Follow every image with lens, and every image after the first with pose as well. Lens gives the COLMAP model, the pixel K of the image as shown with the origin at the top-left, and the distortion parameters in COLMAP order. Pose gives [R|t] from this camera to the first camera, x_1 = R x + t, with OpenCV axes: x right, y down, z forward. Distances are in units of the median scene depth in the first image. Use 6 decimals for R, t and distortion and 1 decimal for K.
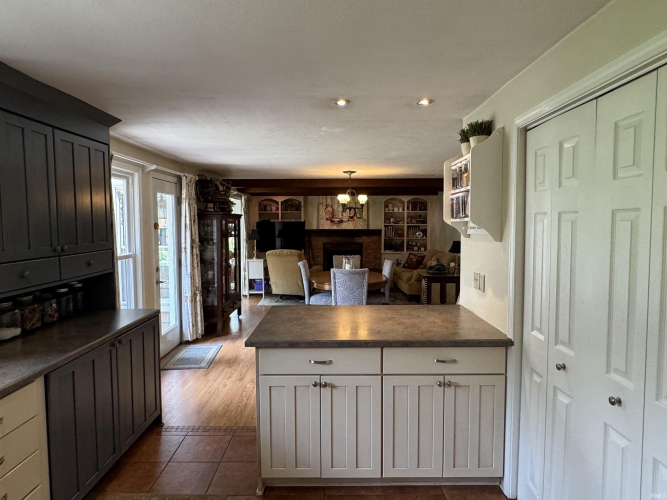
lens RADIAL K [[424.6, 0, 331.7], [0, 424.6, 249.3], [0, 0, 1]] dist [-0.002897, -0.001742]
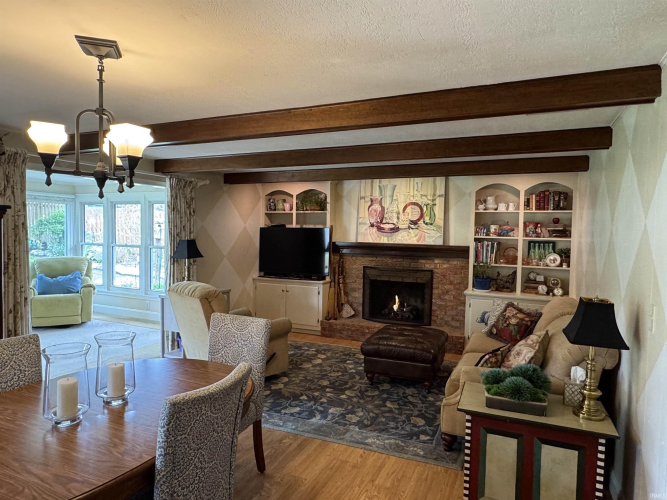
lens RADIAL K [[424.6, 0, 331.7], [0, 424.6, 249.6], [0, 0, 1]] dist [-0.002897, -0.001742]
pose [[0.909793, 0.037848, -0.413333, 0.177168], [-0.046395, 0.998866, -0.010655, -0.029982], [0.412461, 0.028871, 0.910518, 0.469611]]
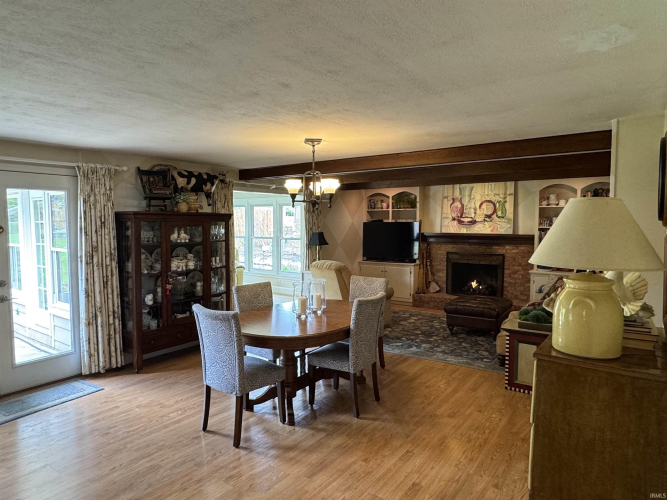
lens RADIAL K [[424.6, 0, 328.0], [0, 424.6, 249.2], [0, 0, 1]] dist [-0.002897, -0.001742]
pose [[0.806827, 0.040602, -0.589391, 0.241821], [-0.038979, 0.999120, 0.015467, -0.023458], [0.589500, 0.010495, 0.807700, 0.309181]]
